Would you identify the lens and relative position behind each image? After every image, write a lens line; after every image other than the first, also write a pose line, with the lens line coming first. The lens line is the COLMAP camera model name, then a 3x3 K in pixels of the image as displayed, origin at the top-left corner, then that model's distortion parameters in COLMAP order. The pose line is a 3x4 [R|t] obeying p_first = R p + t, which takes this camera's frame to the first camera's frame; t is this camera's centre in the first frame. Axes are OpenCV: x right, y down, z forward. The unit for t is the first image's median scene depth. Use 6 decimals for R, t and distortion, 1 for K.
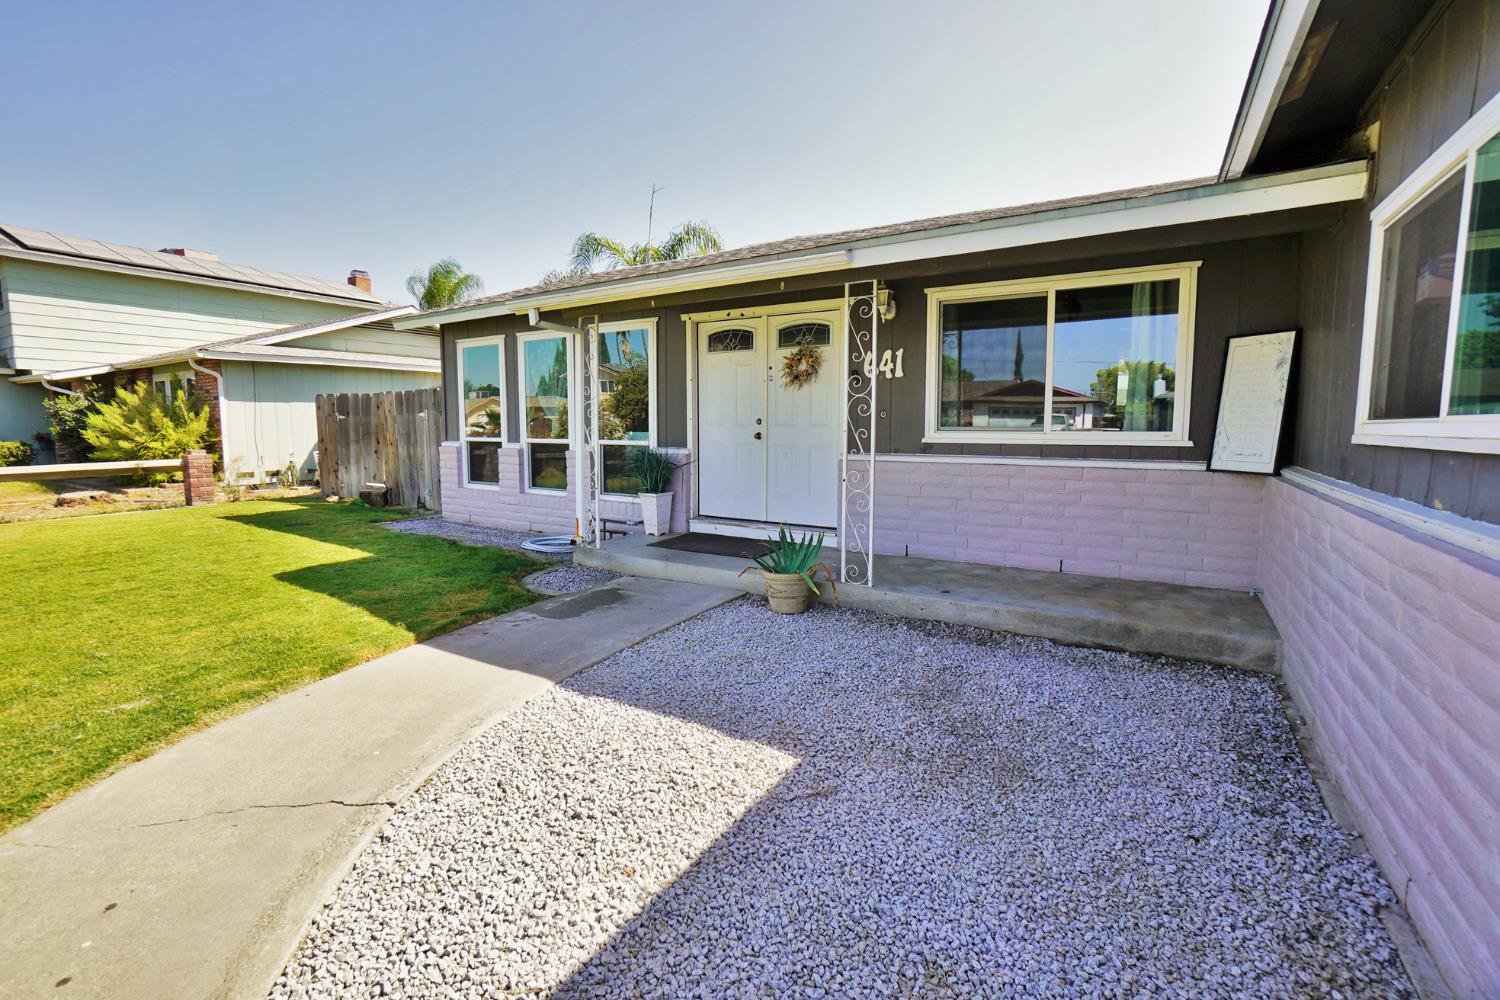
lens RADIAL K [[654.5, 0, 746.0], [0, 654.5, 494.1], [0, 0, 1]] dist [-0.025644, 0.004747]
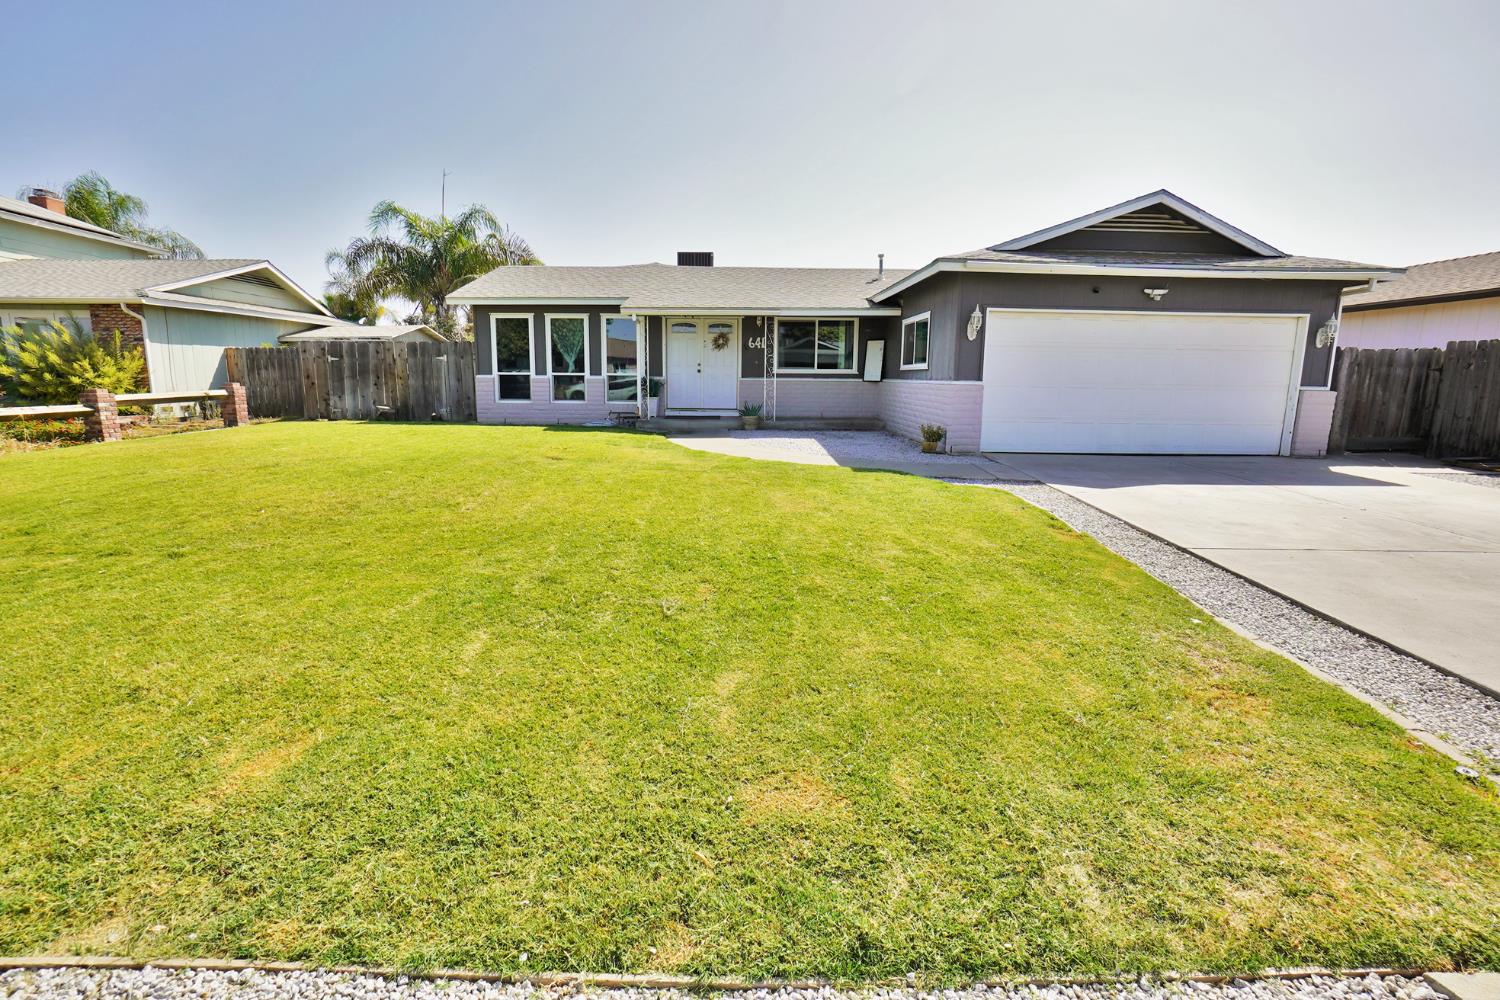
lens RADIAL K [[654.5, 0, 746.1], [0, 654.5, 499.3], [0, 0, 1]] dist [-0.025644, 0.004747]
pose [[0.841382, -0.093446, 0.532301, -0.871385], [0.049422, 0.994115, 0.096399, 0.113834], [-0.538177, -0.054801, 0.841049, -0.815138]]
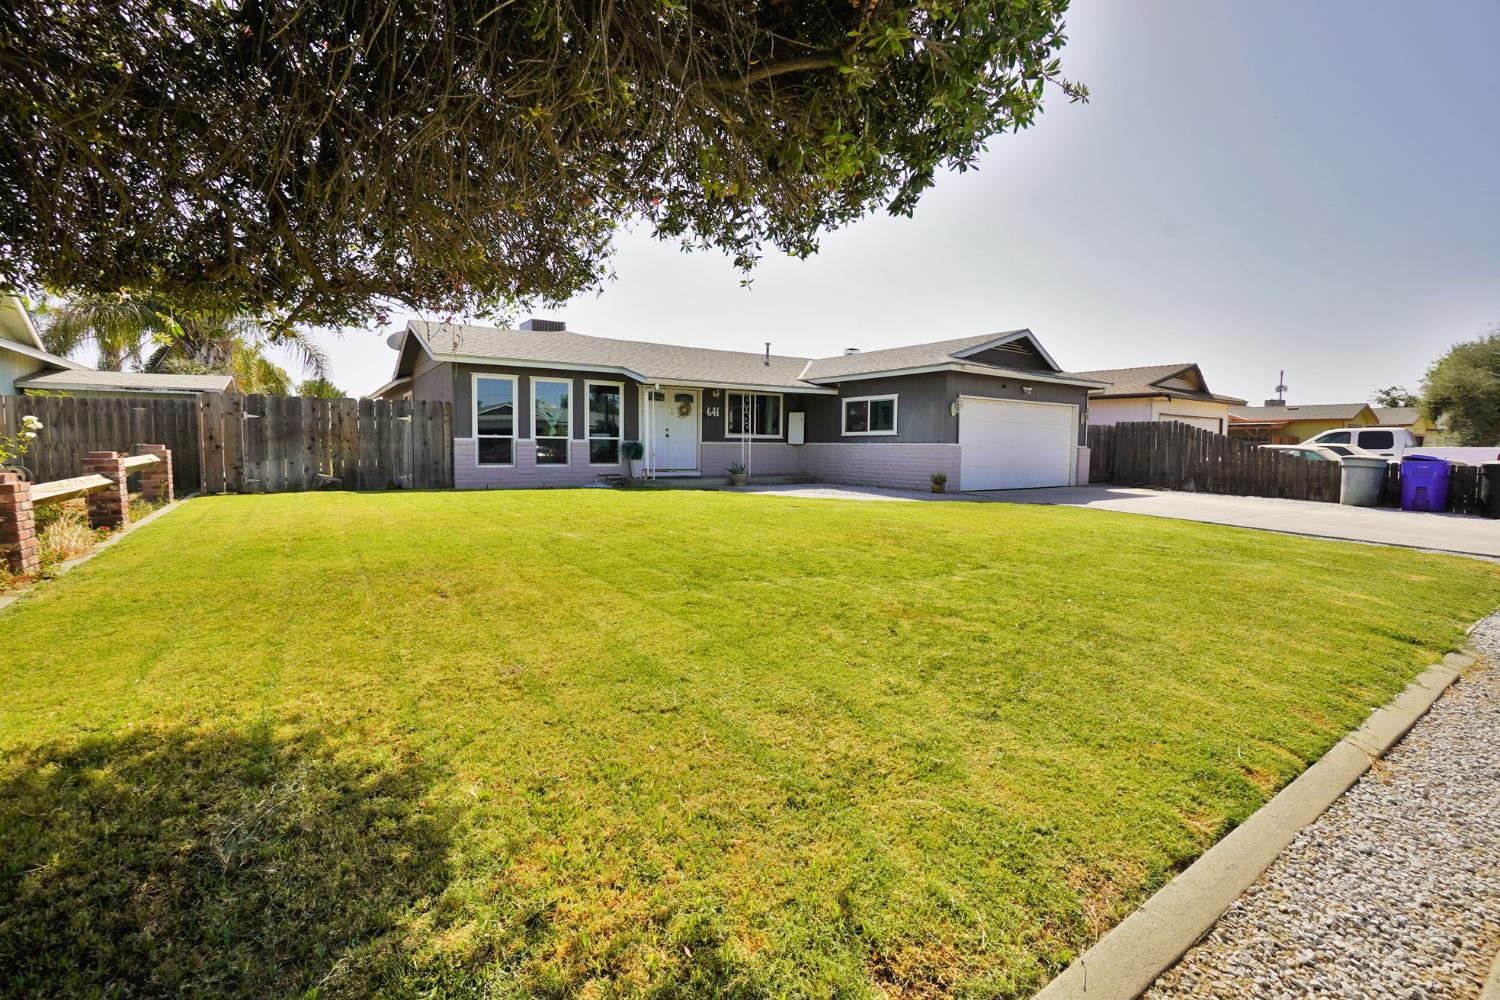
lens RADIAL K [[654.5, 0, 737.4], [0, 654.5, 493.1], [0, 0, 1]] dist [-0.025644, 0.004747]
pose [[0.414115, -0.063539, 0.908004, -1.711069], [0.087994, 0.995683, 0.029542, 0.063629], [-0.905961, 0.067665, 0.417918, -0.217694]]
